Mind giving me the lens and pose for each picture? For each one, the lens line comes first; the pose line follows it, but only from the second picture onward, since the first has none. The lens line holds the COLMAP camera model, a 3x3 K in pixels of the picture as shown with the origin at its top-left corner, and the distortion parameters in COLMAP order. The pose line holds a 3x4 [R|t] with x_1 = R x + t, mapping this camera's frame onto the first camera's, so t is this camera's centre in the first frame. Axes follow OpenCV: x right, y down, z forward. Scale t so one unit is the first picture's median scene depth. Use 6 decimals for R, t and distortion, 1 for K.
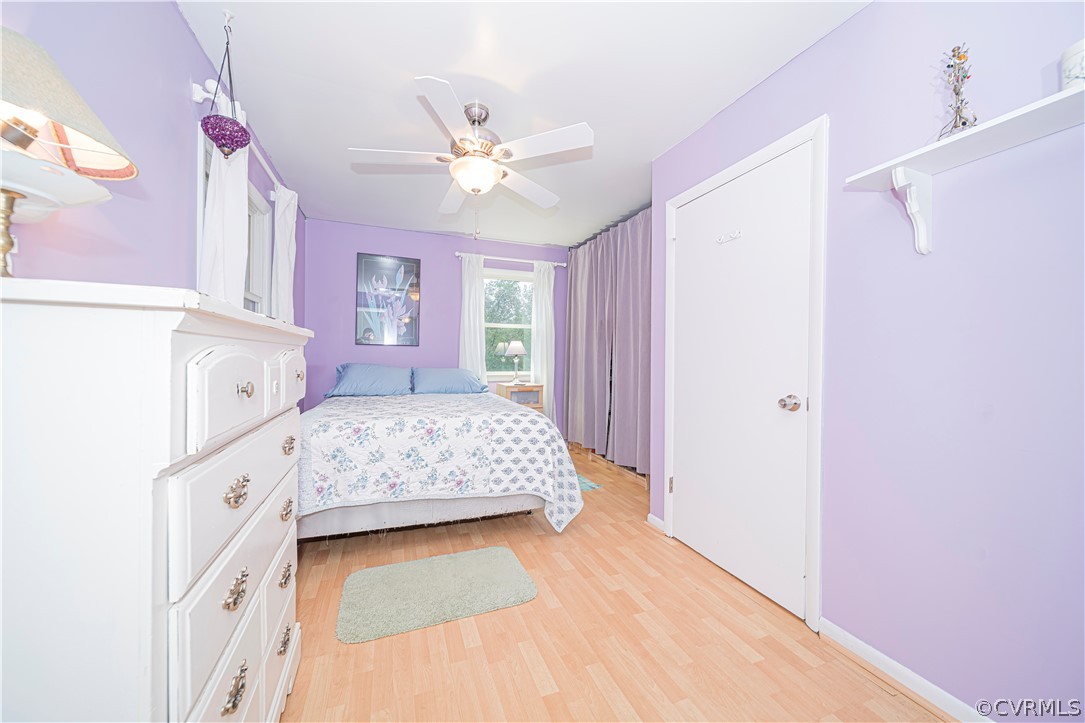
lens RADIAL K [[383.0, 0, 534.7], [0, 383.0, 358.4], [0, 0, 1]] dist [-0.001531, -0.000344]
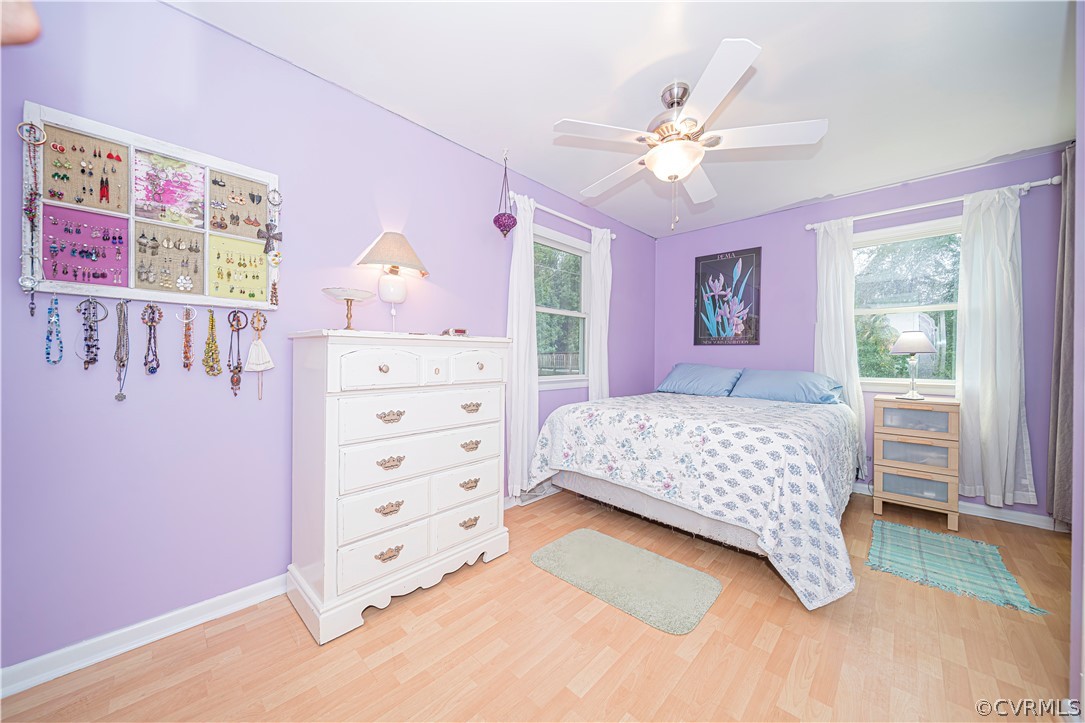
lens RADIAL K [[383.0, 0, 534.7], [0, 383.0, 358.4], [0, 0, 1]] dist [-0.001531, -0.000344]
pose [[0.422218, -0.002052, -0.906492, 0.519918], [-0.003777, 0.999985, -0.004023, 0.009079], [0.906487, 0.005123, 0.422203, 0.281507]]
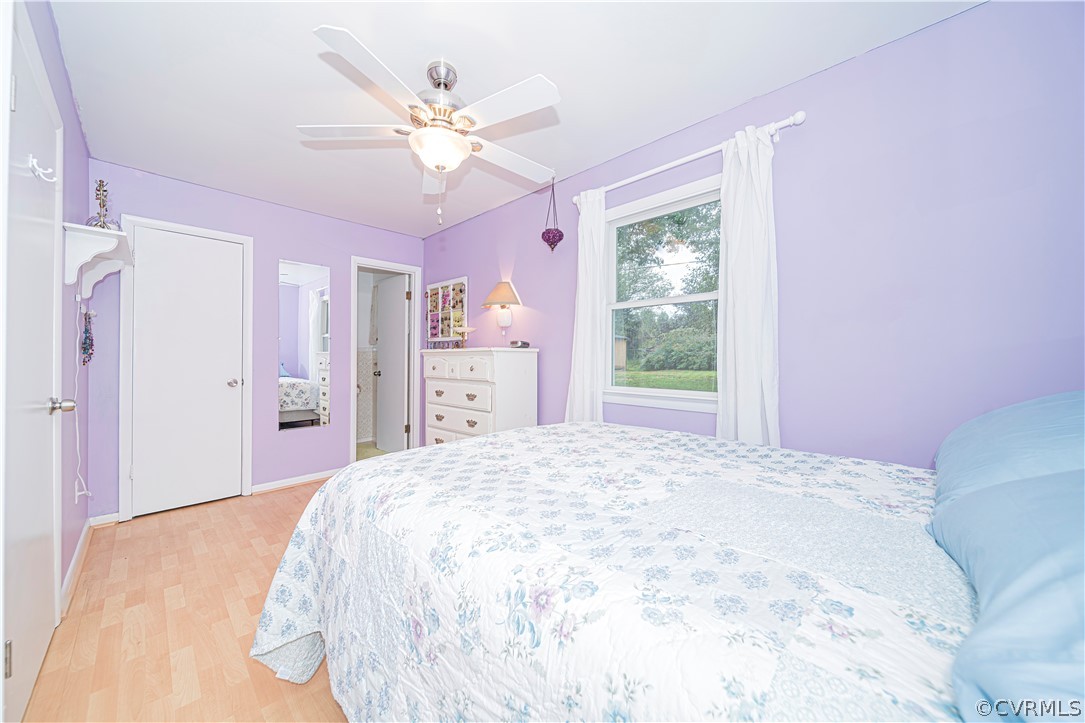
lens RADIAL K [[383.0, 0, 534.7], [0, 383.0, 358.4], [0, 0, 1]] dist [-0.001531, -0.000344]
pose [[-0.909106, -0.012771, -0.416369, 0.007199], [-0.013252, 0.999911, -0.001736, -0.010318], [0.416354, 0.003939, -0.909194, 1.760570]]
